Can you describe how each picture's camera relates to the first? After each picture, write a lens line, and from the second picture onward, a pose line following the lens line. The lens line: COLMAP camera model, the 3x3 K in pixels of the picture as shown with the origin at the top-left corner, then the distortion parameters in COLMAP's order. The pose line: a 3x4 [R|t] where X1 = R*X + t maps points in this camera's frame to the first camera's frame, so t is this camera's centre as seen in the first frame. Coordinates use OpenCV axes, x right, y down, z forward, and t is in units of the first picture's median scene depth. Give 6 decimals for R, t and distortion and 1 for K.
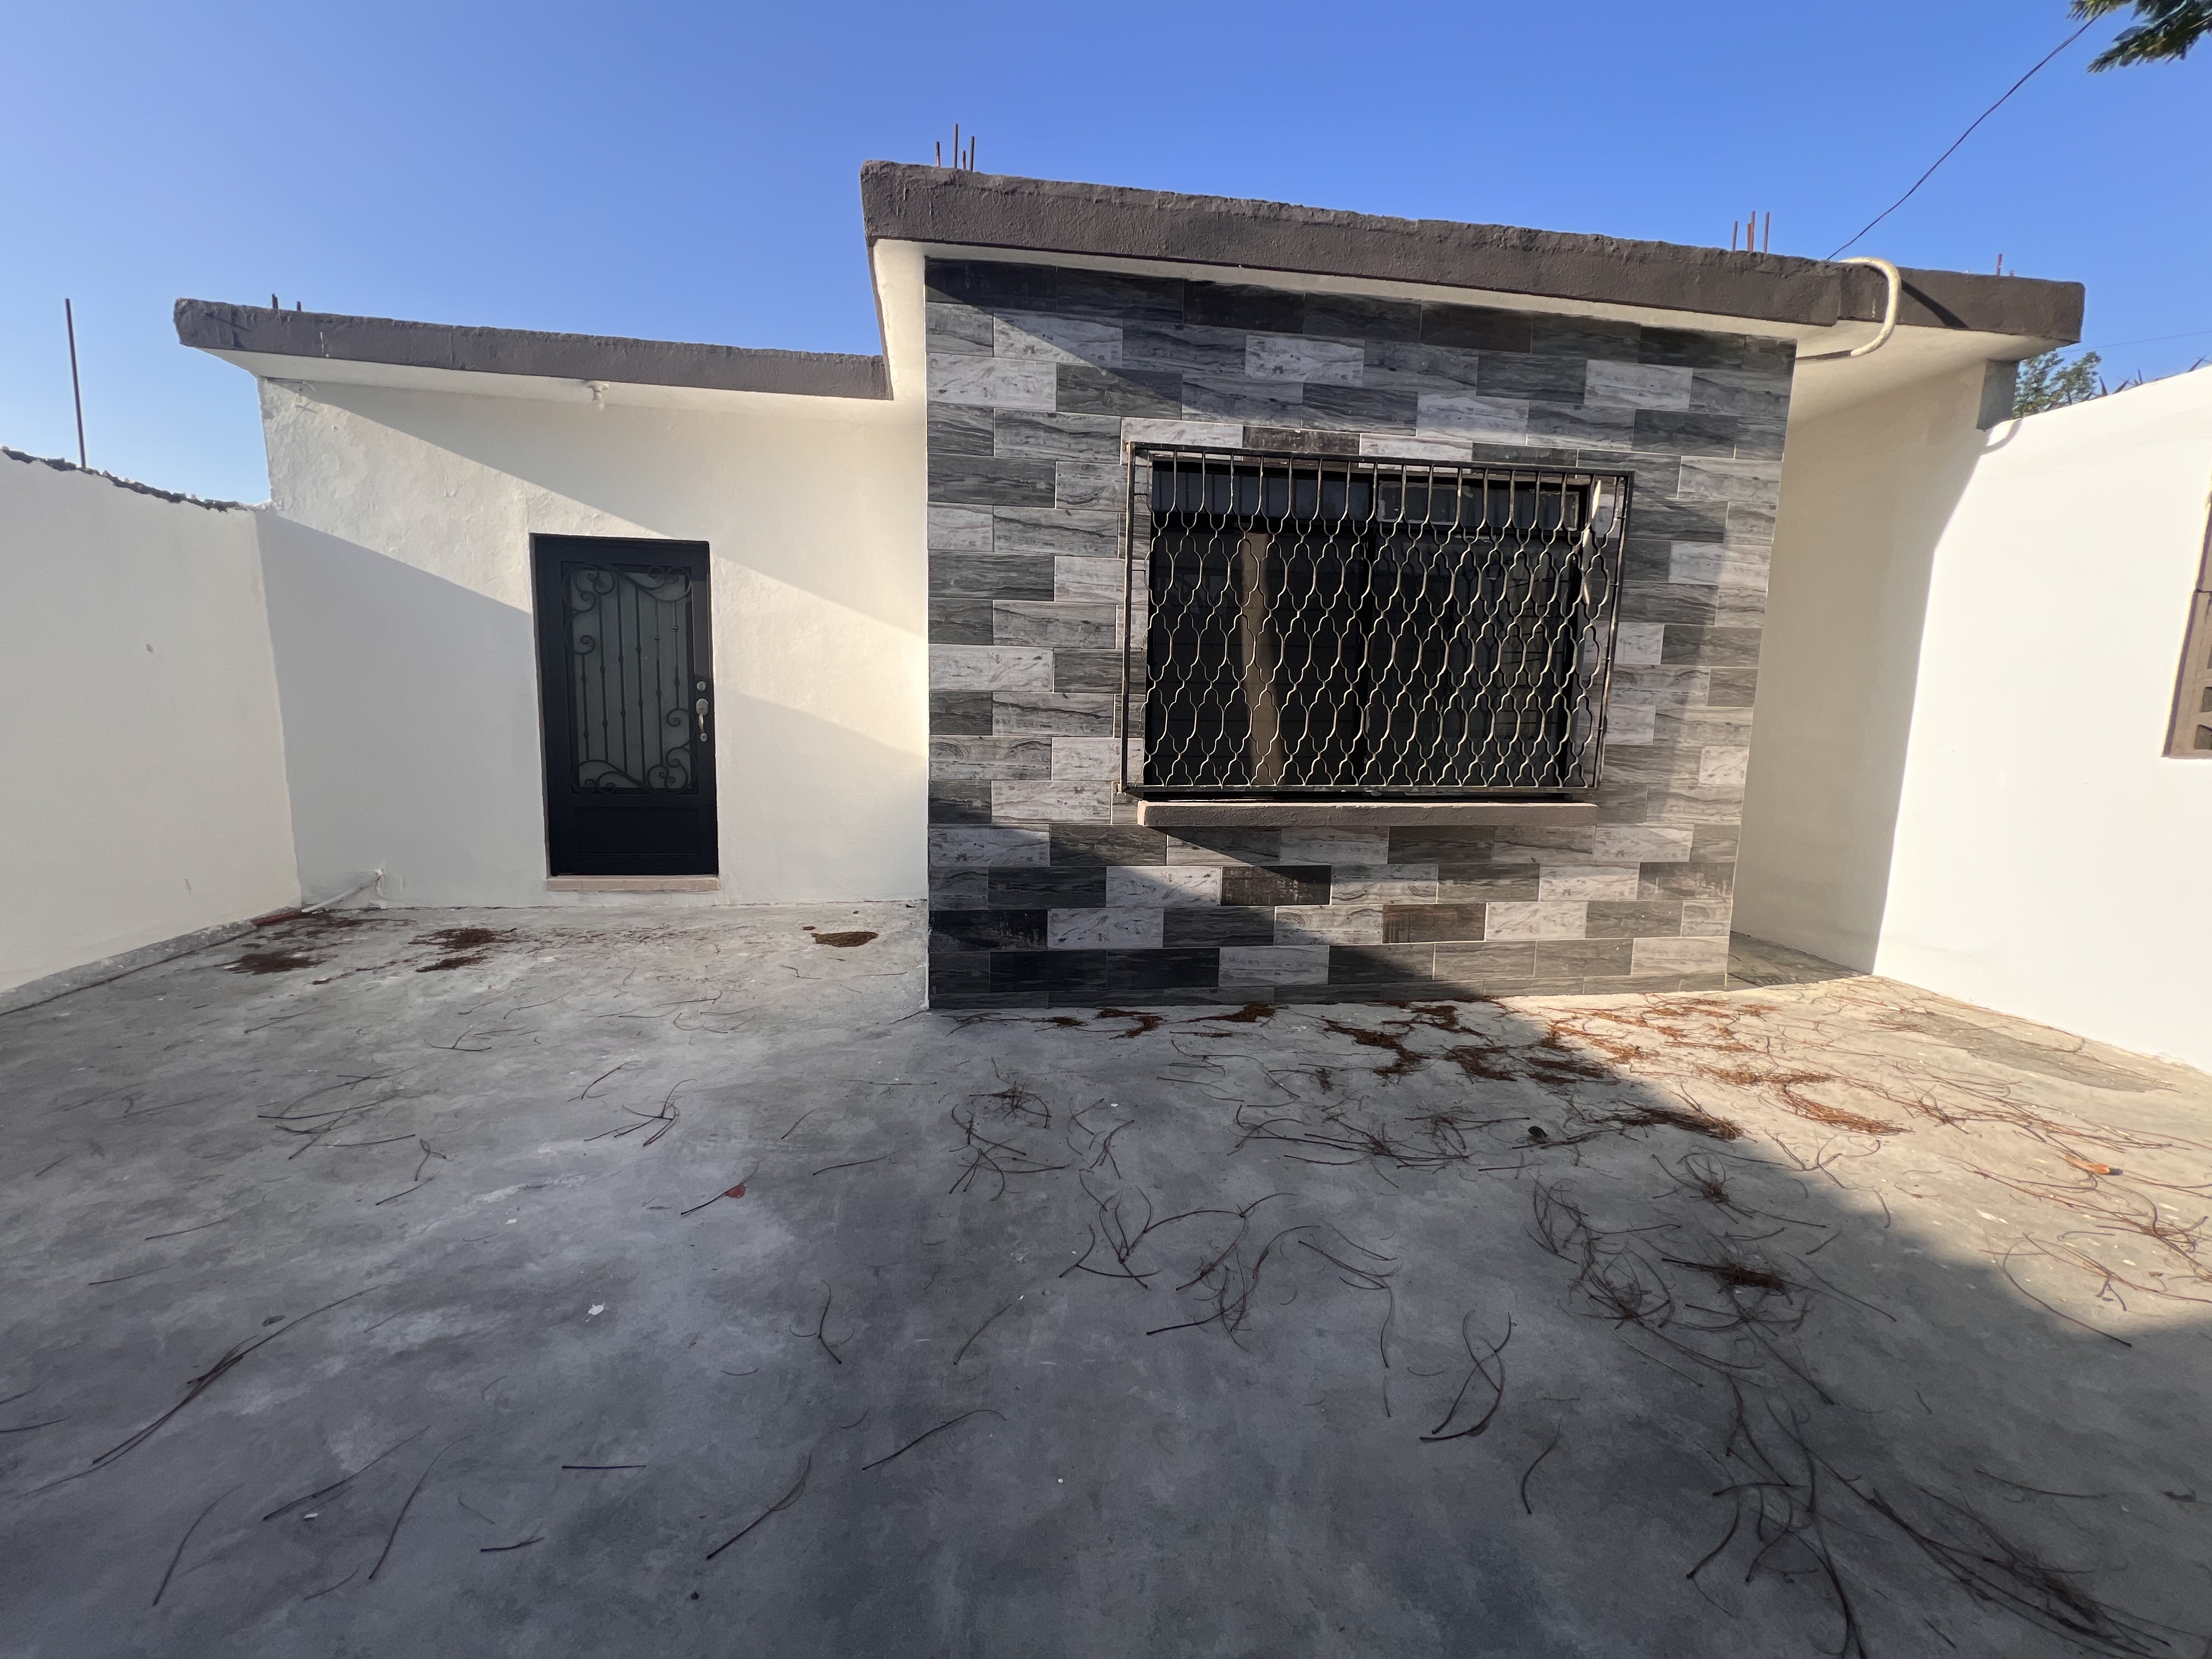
lens RADIAL K [[884.0, 0, 1107.3], [0, 884.0, 817.5], [0, 0, 1]] dist [-0.000788, 0.000299]
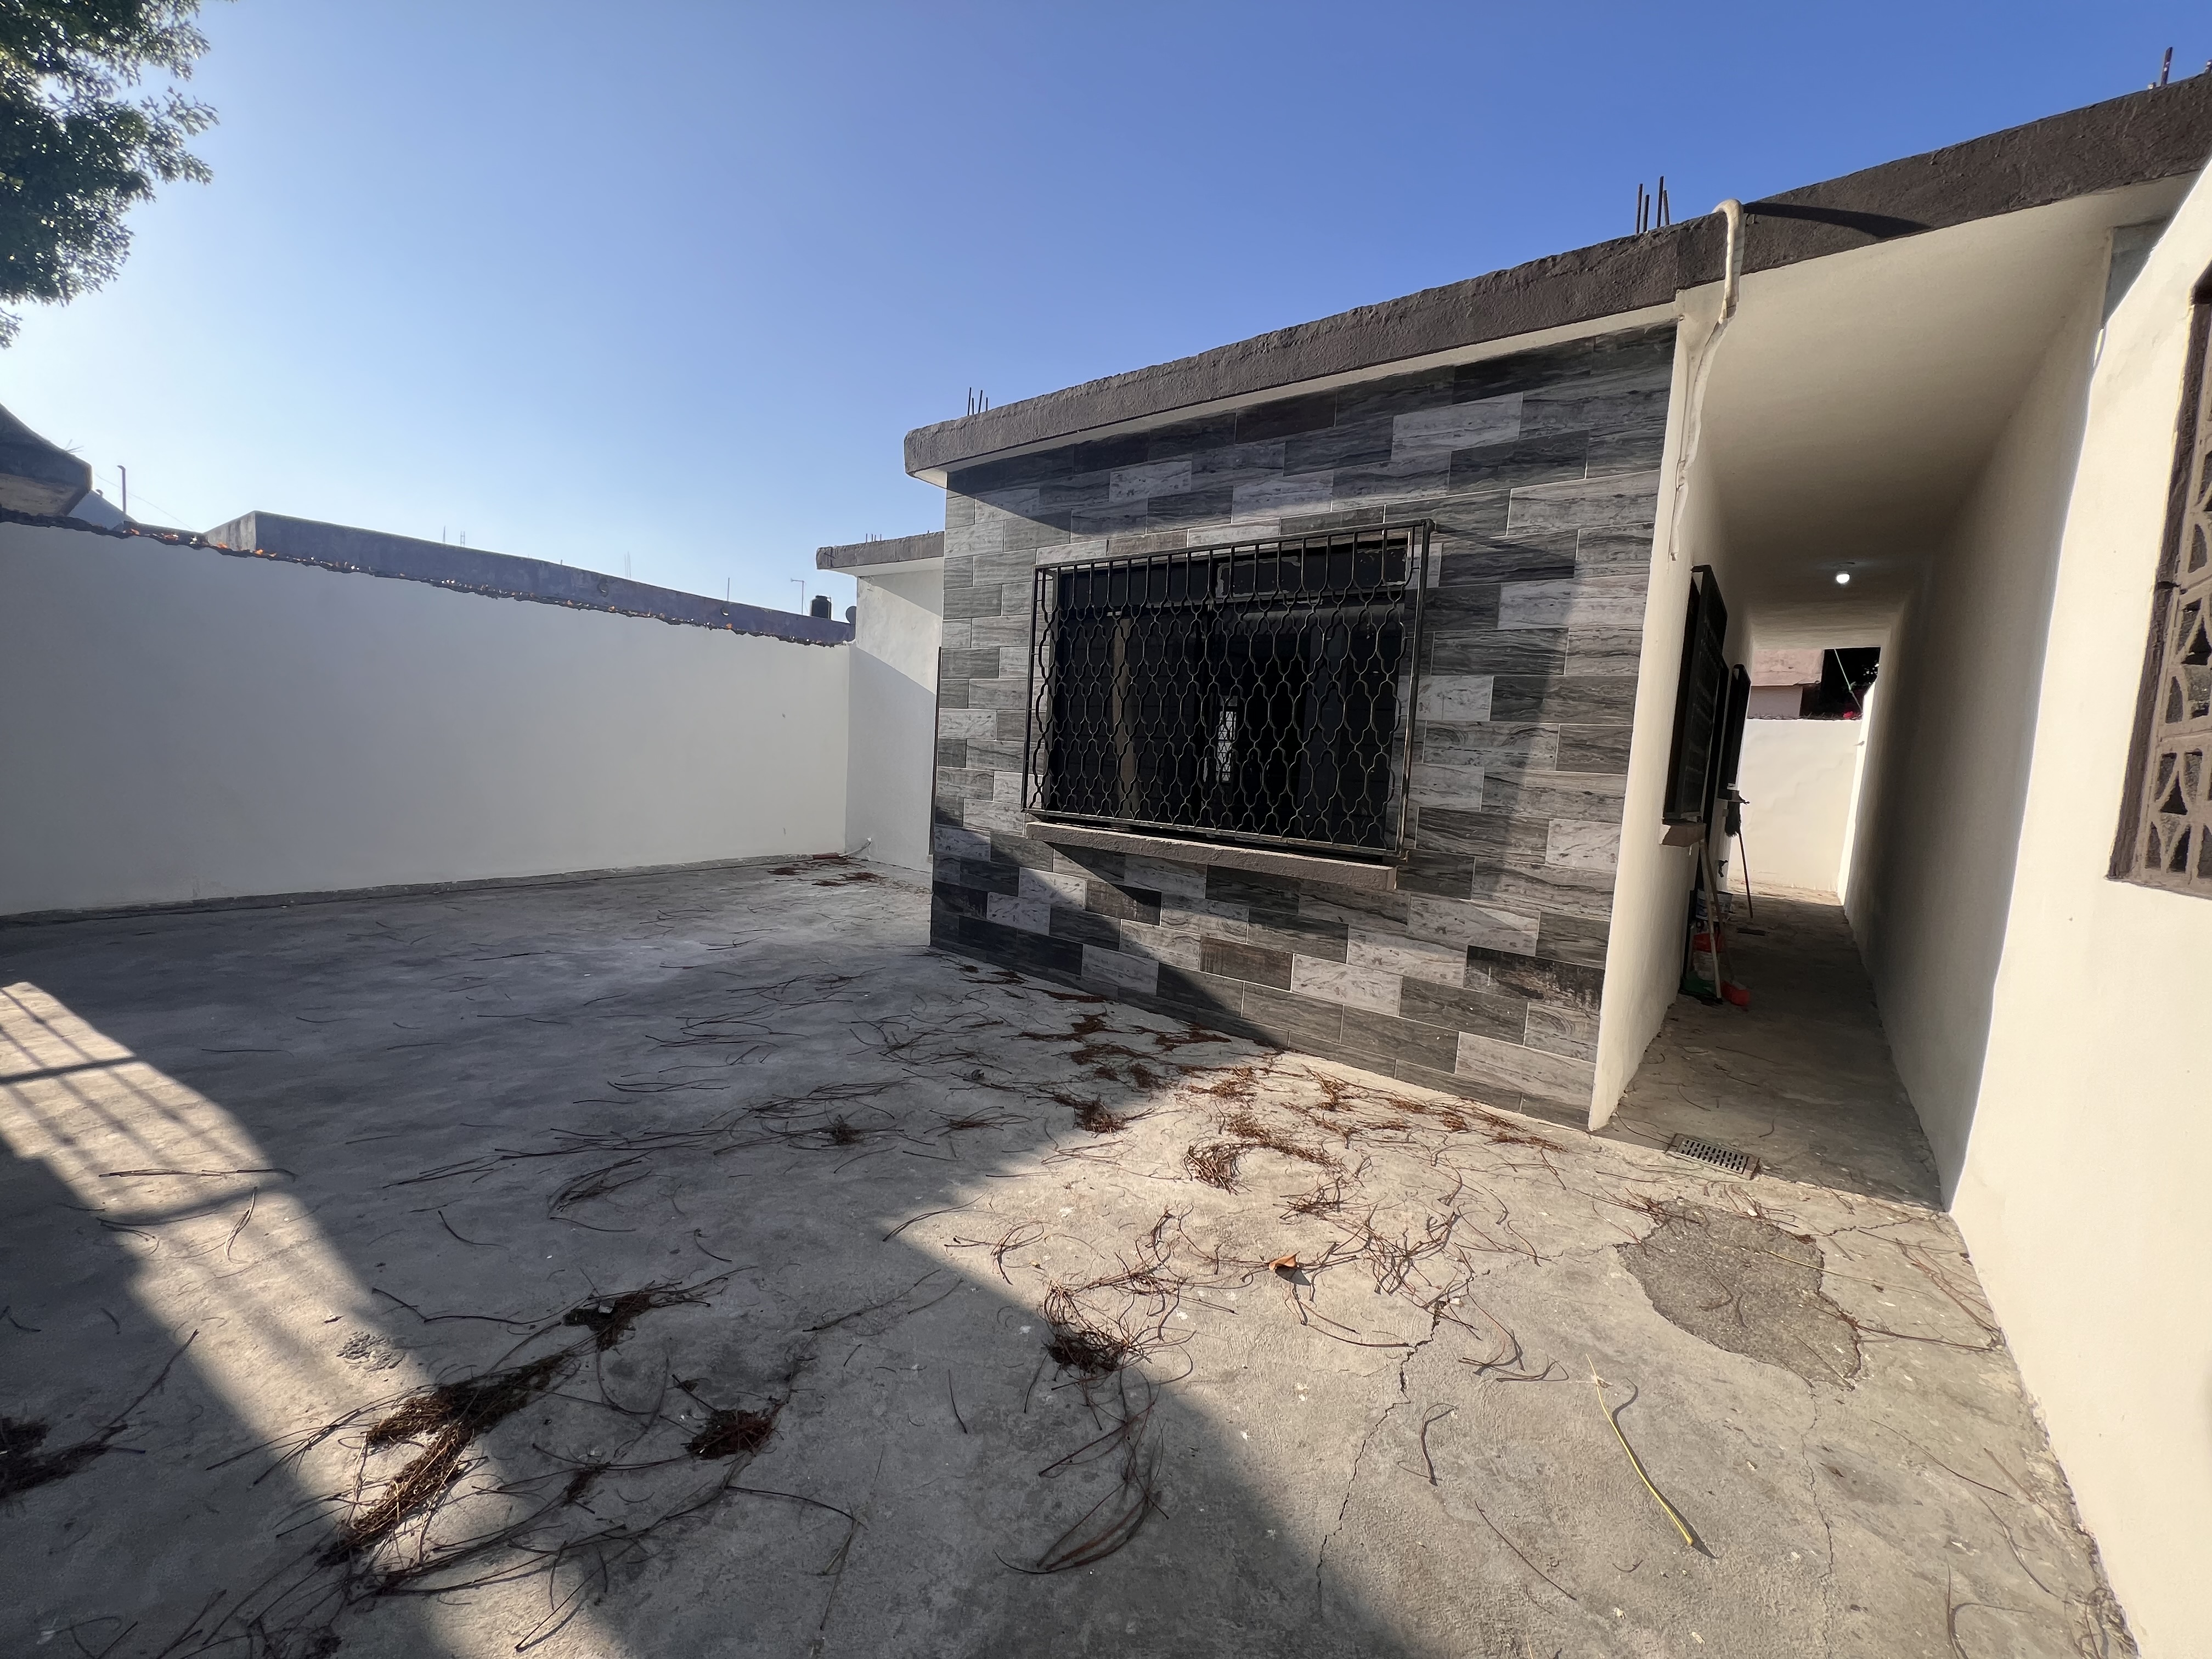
lens RADIAL K [[884.0, 0, 1107.3], [0, 884.0, 817.5], [0, 0, 1]] dist [-0.000788, 0.000299]
pose [[0.689897, 0.075649, -0.719944, 1.061032], [-0.134195, 0.990652, -0.024500, -0.005239], [0.711361, 0.113515, 0.693599, 0.134616]]
